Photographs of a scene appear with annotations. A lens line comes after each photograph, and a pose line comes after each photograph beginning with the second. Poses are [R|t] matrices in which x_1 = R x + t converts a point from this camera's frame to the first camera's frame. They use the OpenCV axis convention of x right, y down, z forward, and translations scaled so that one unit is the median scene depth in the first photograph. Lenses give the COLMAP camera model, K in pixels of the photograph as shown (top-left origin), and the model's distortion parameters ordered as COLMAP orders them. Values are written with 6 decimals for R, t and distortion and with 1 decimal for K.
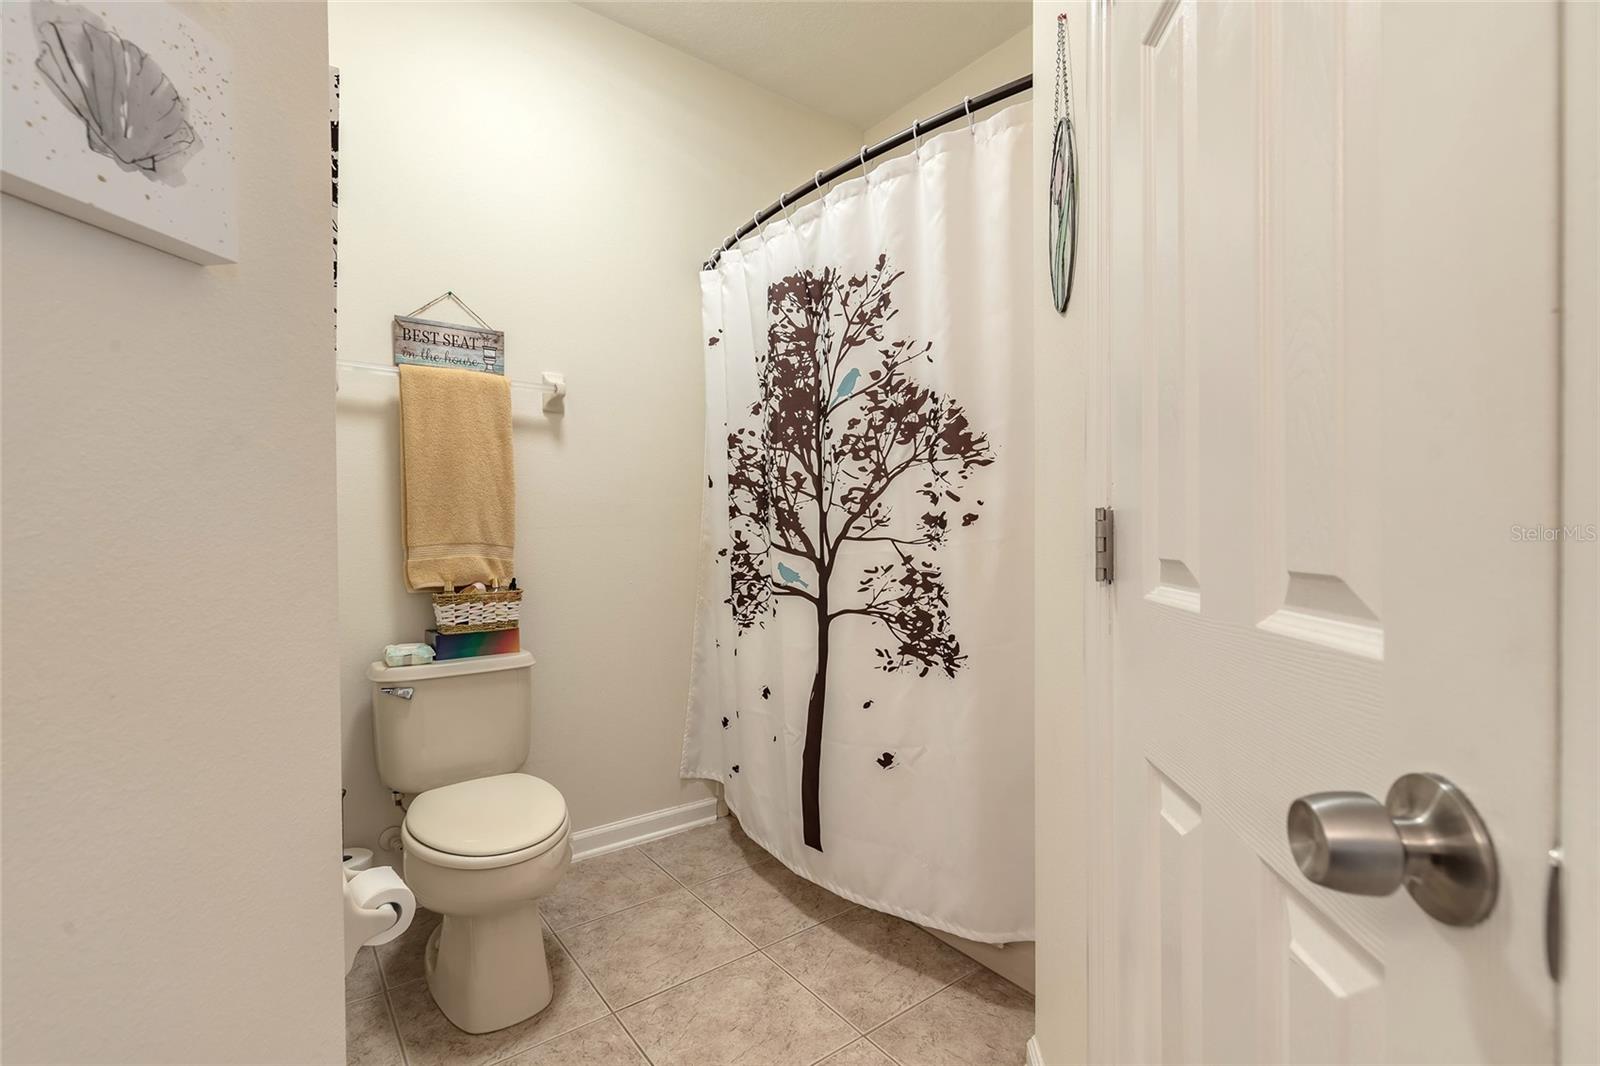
lens RADIAL K [[725.1, 0, 796.4], [0, 725.1, 537.4], [0, 0, 1]] dist [0.007935, -0.001497]
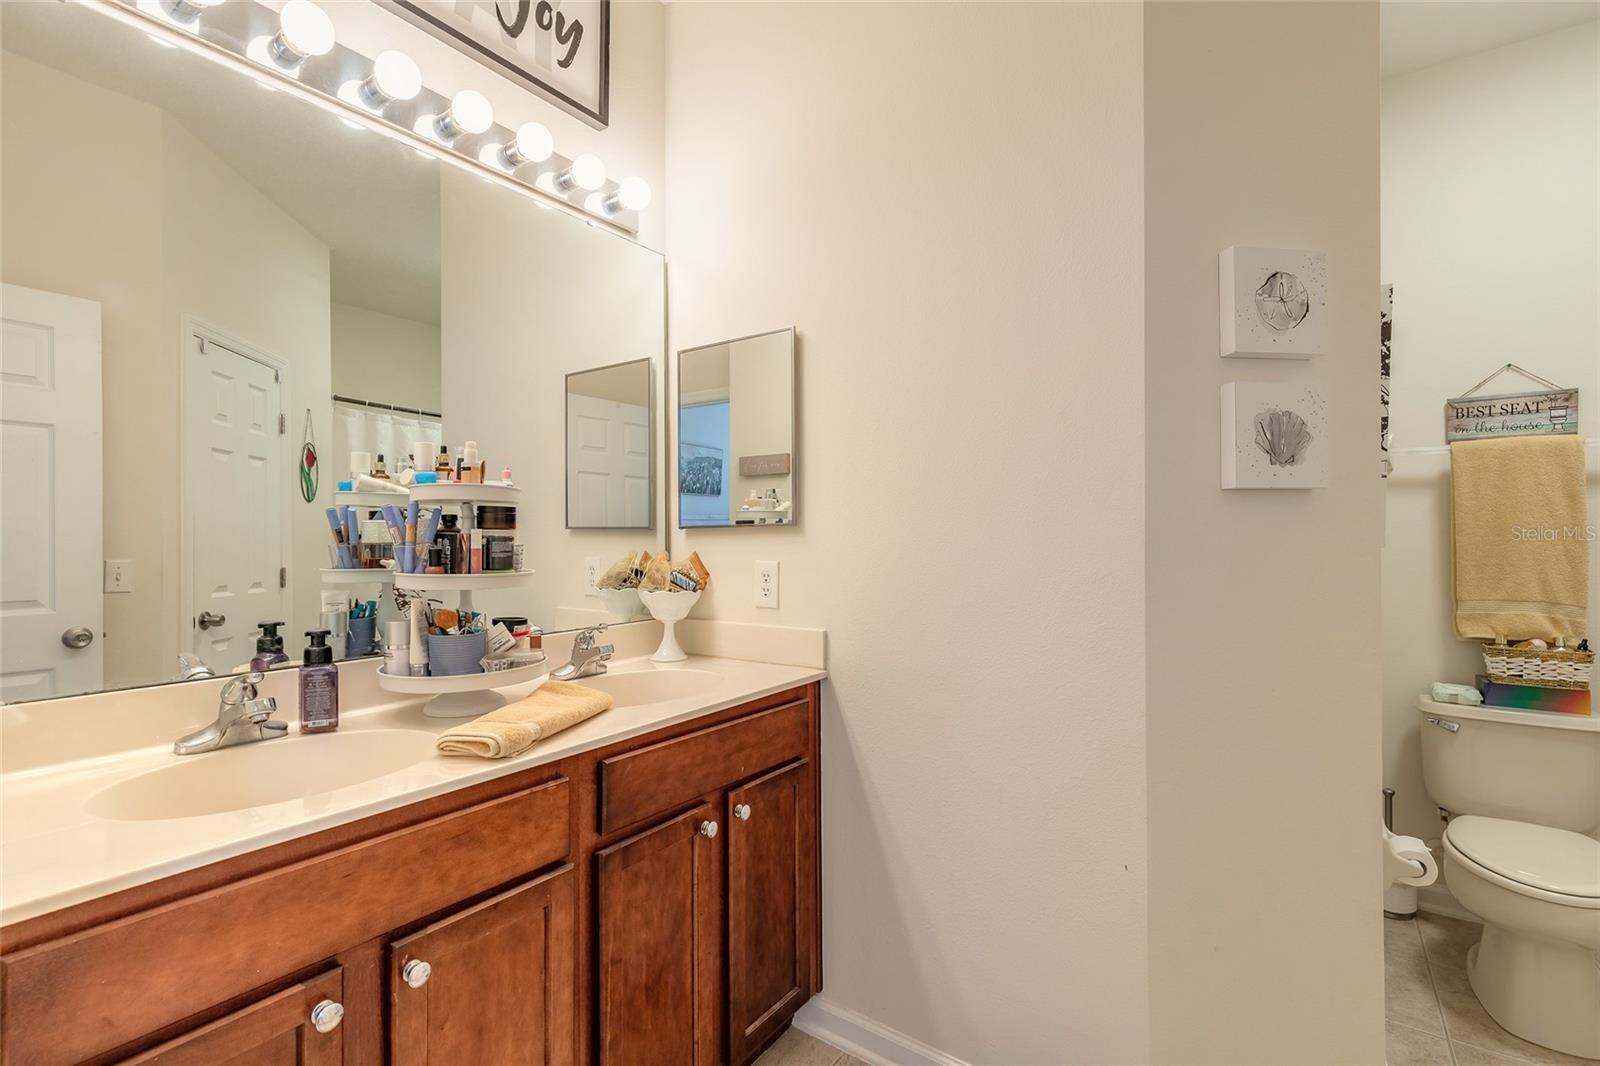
lens RADIAL K [[725.1, 0, 797.0], [0, 725.1, 537.4], [0, 0, 1]] dist [0.007935, -0.001497]
pose [[0.308506, 0.007344, -0.951194, 0.236150], [-0.012431, 0.999916, 0.003688, -0.076460], [0.951141, 0.010686, 0.308572, -0.345045]]
